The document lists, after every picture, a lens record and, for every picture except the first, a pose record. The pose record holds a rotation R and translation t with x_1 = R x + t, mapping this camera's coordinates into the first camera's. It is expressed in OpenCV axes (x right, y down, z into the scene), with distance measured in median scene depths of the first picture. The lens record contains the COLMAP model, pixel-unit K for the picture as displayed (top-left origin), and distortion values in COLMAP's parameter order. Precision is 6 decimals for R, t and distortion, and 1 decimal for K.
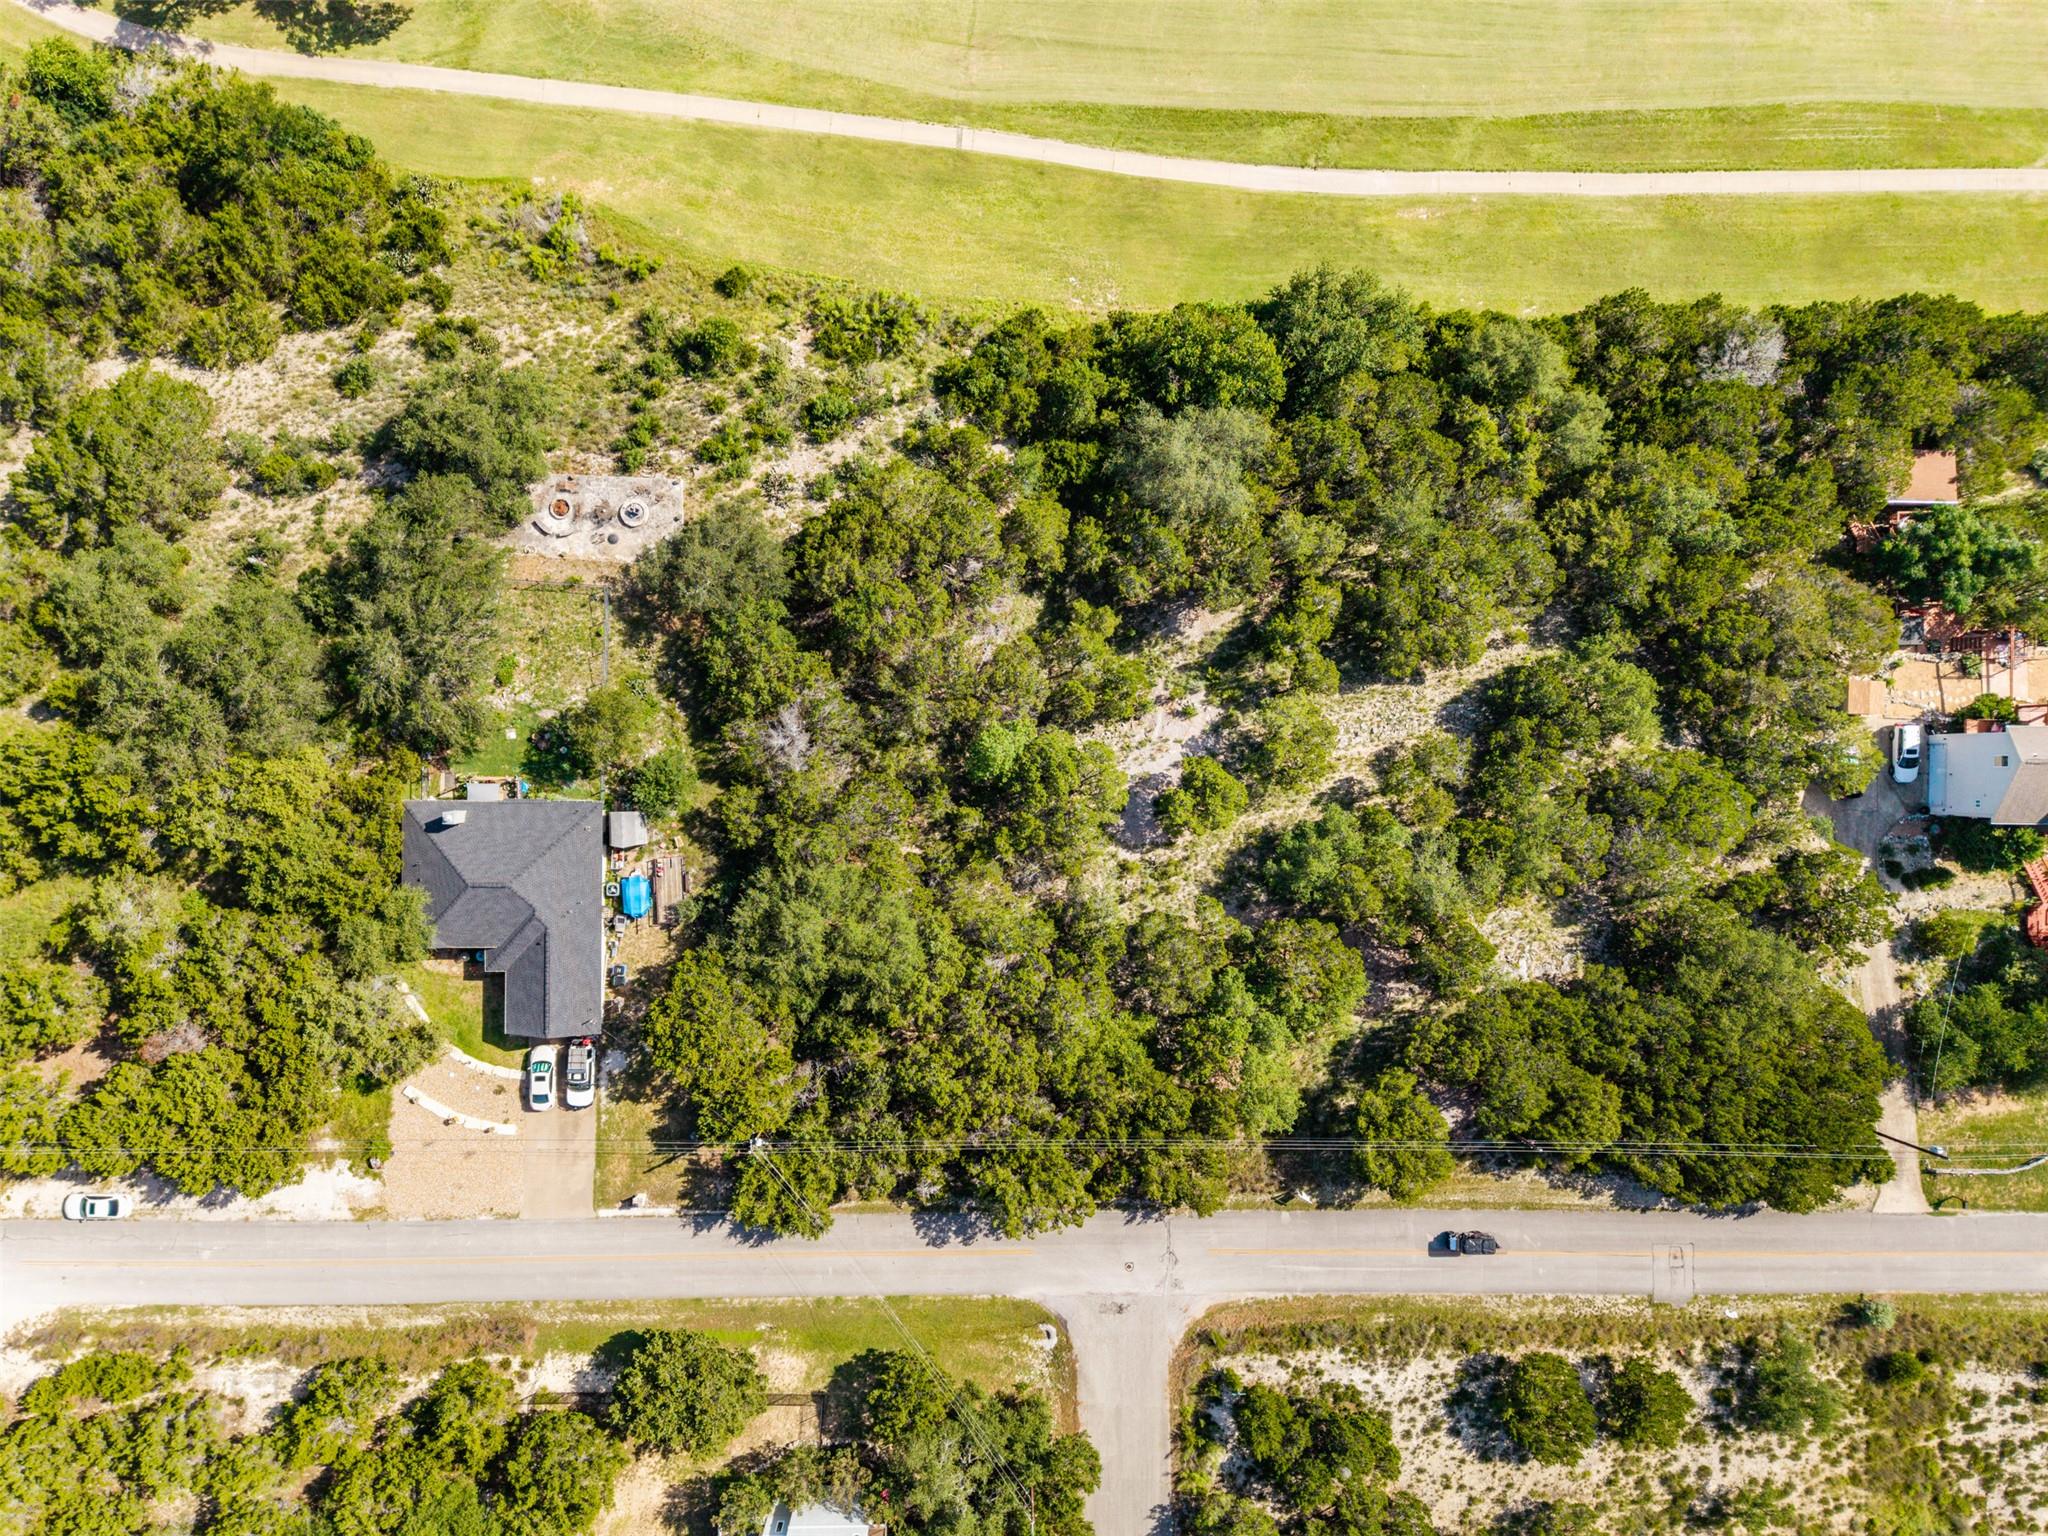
lens RADIAL K [[1370.3, 0, 1016.5], [0, 1370.3, 771.2], [0, 0, 1]] dist [0.012379, -0.009349]
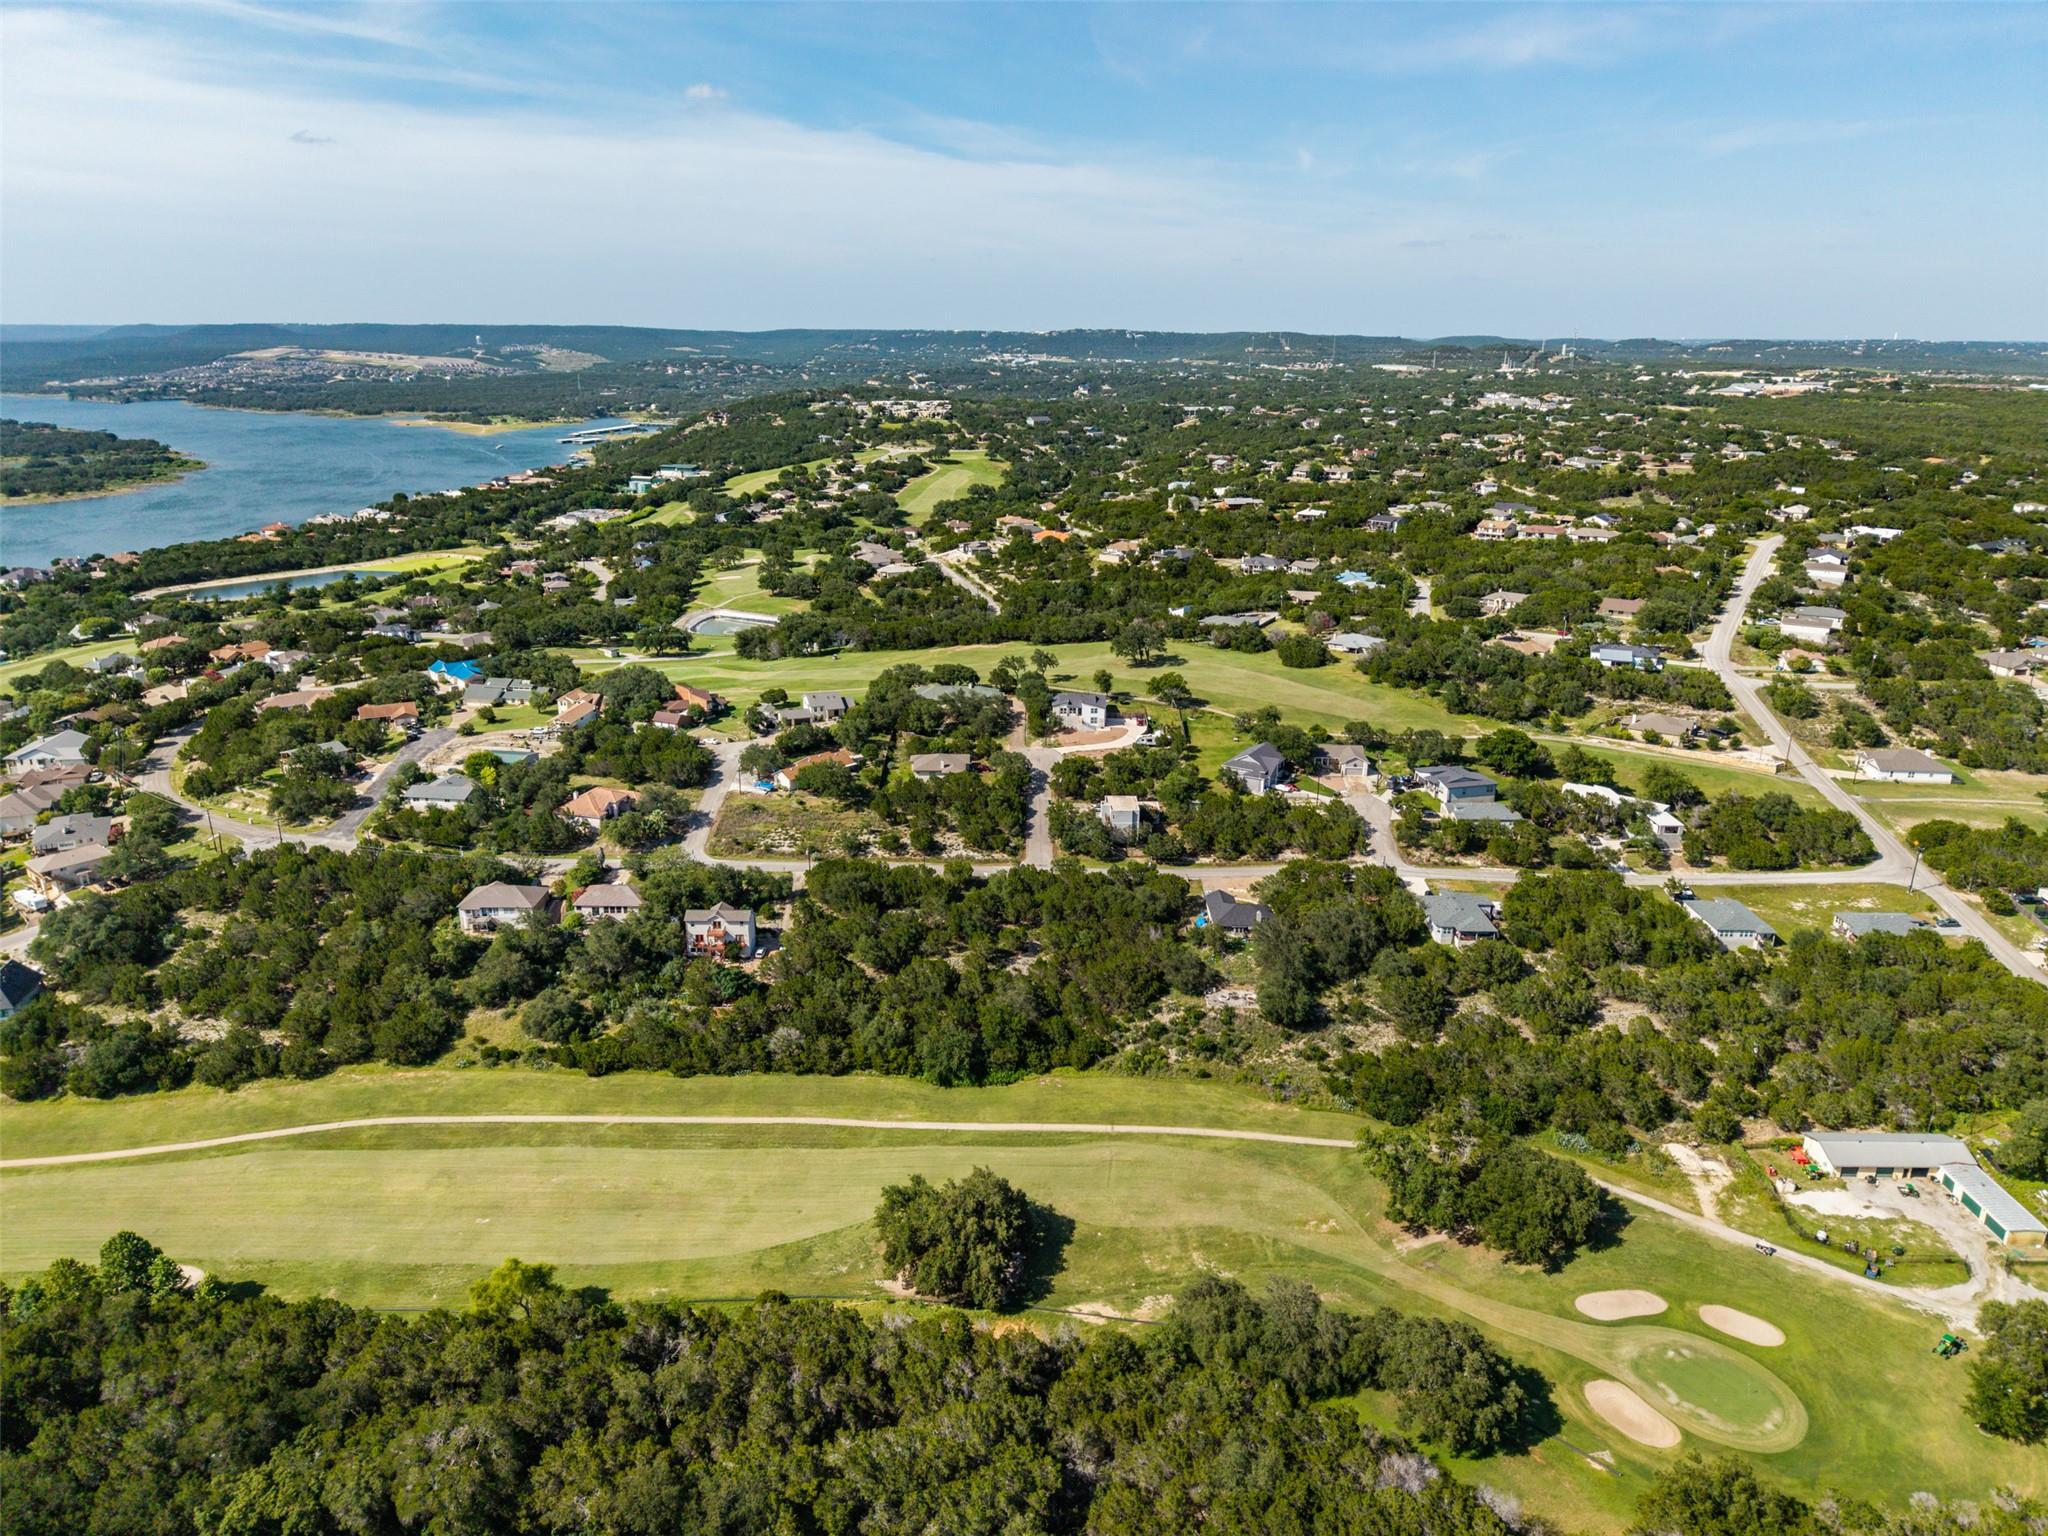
lens RADIAL K [[1356.0, 0, 1013.0], [0, 1356.0, 768.5], [0, 0, 1]] dist [0.083784, -0.137905]
pose [[-0.999419, -0.033693, -0.005217, 0.168345], [0.005436, -0.308514, 0.951204, -2.679144], [-0.033658, 0.950623, 0.308517, -0.243606]]
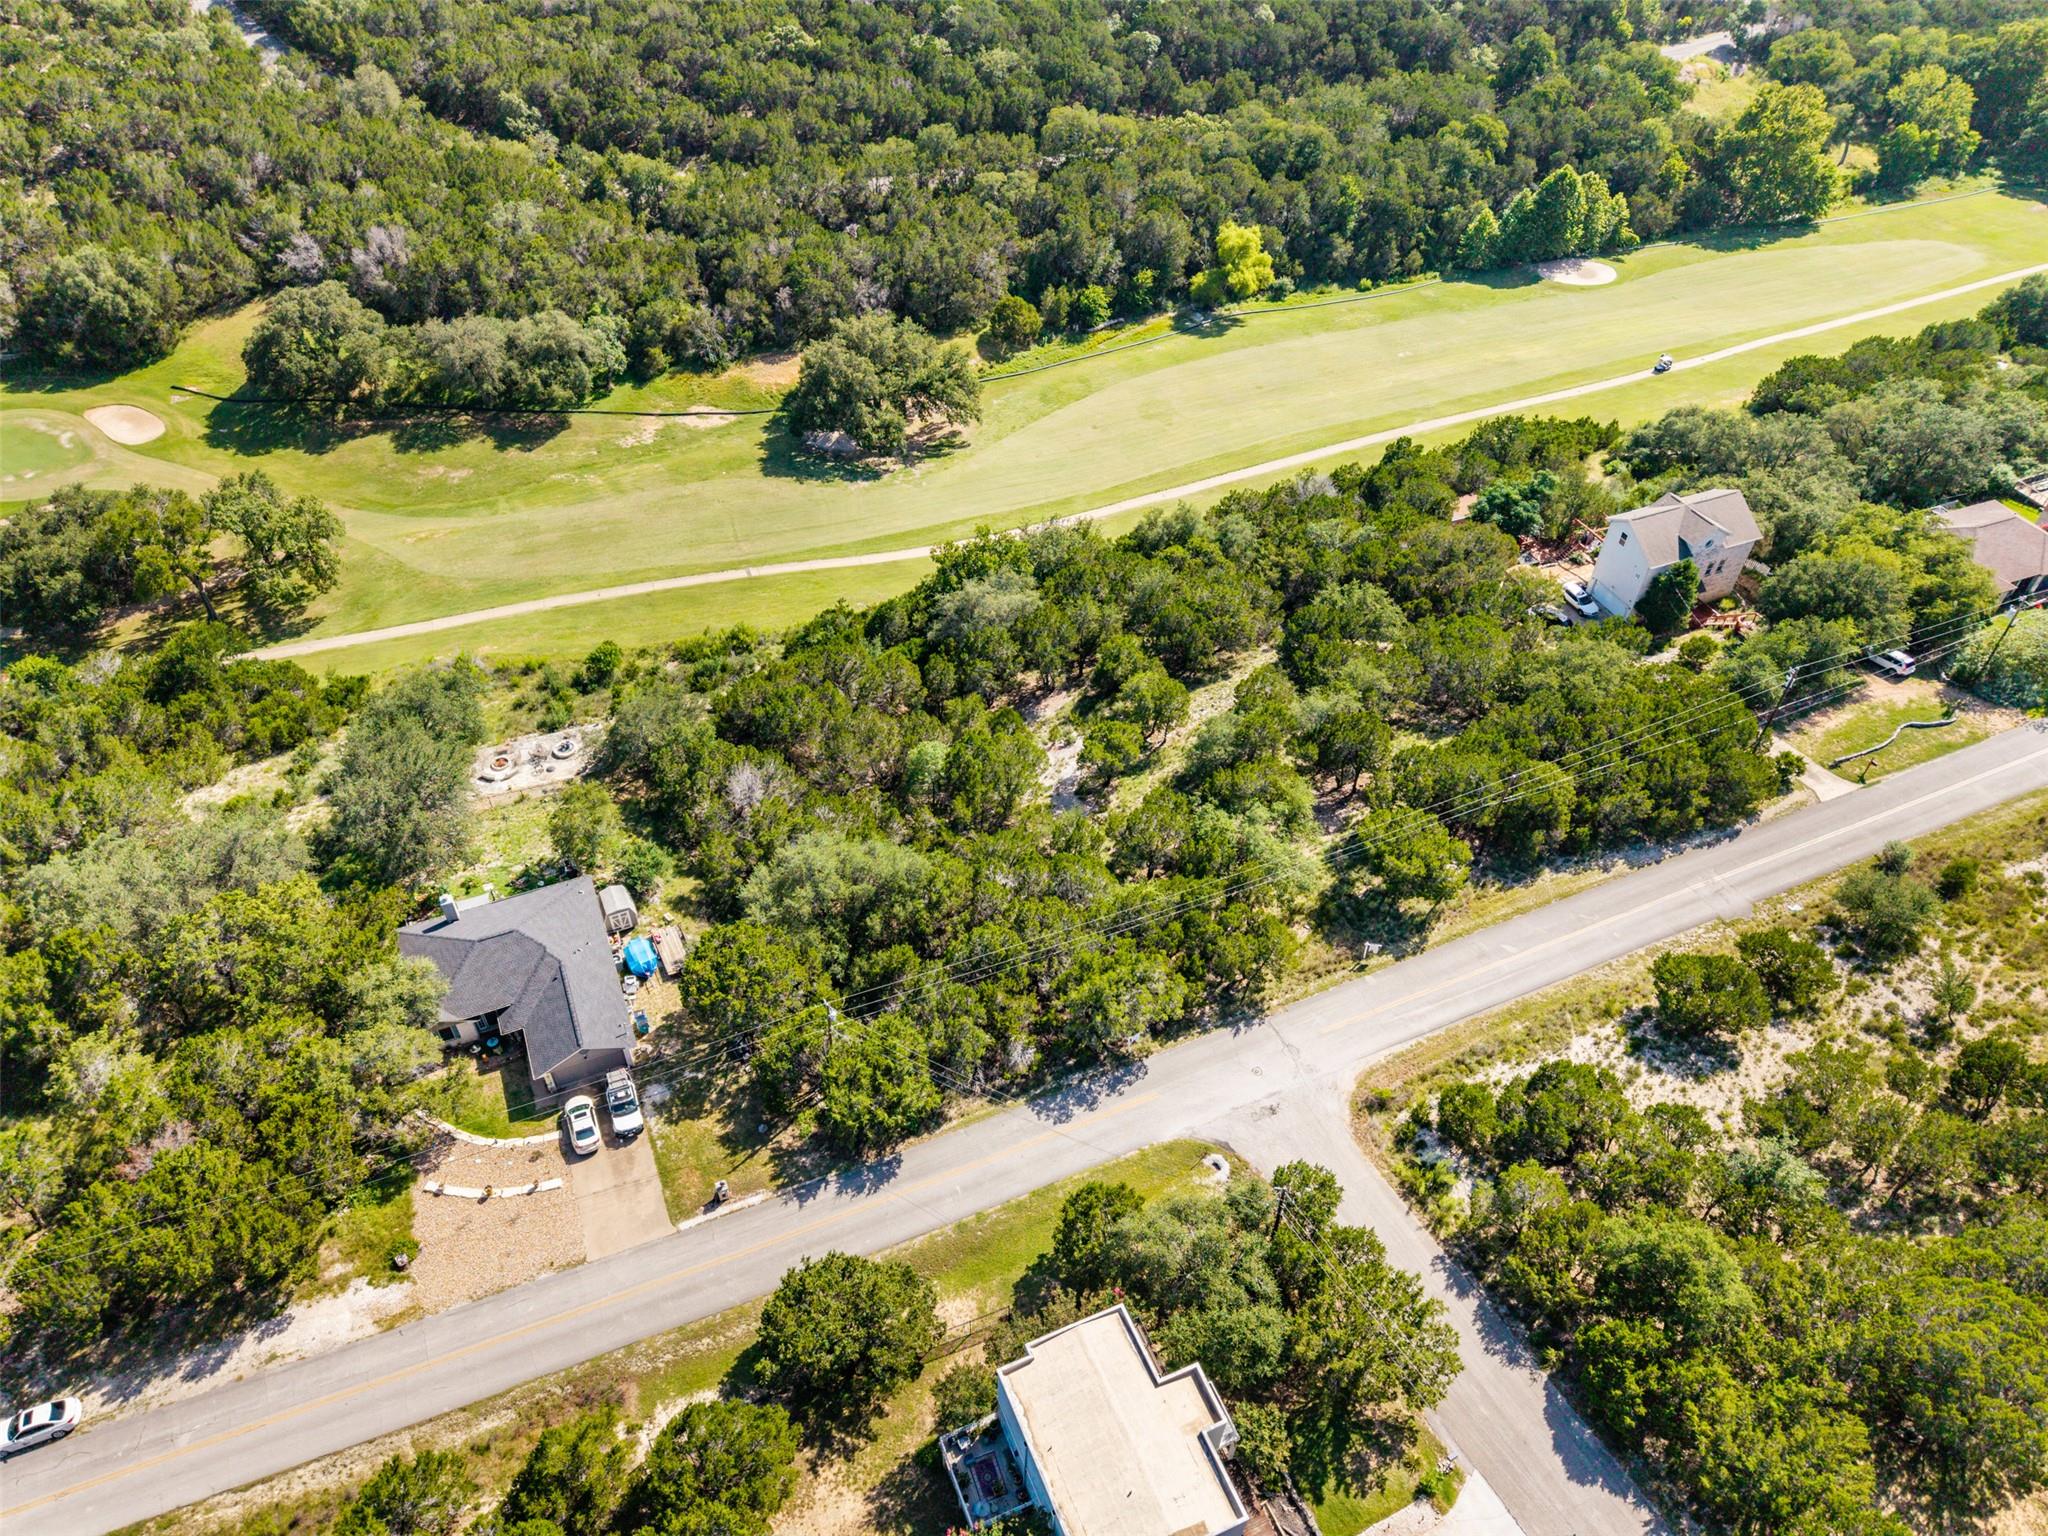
lens RADIAL K [[1365.7, 0, 1017.5], [0, 1365.7, 772.3], [0, 0, 1]] dist [0.019195, -0.017969]
pose [[0.916649, -0.290553, 0.274471, -0.260726], [0.399383, 0.638744, -0.657647, 0.774345], [0.015765, 0.712450, 0.701546, 0.207373]]
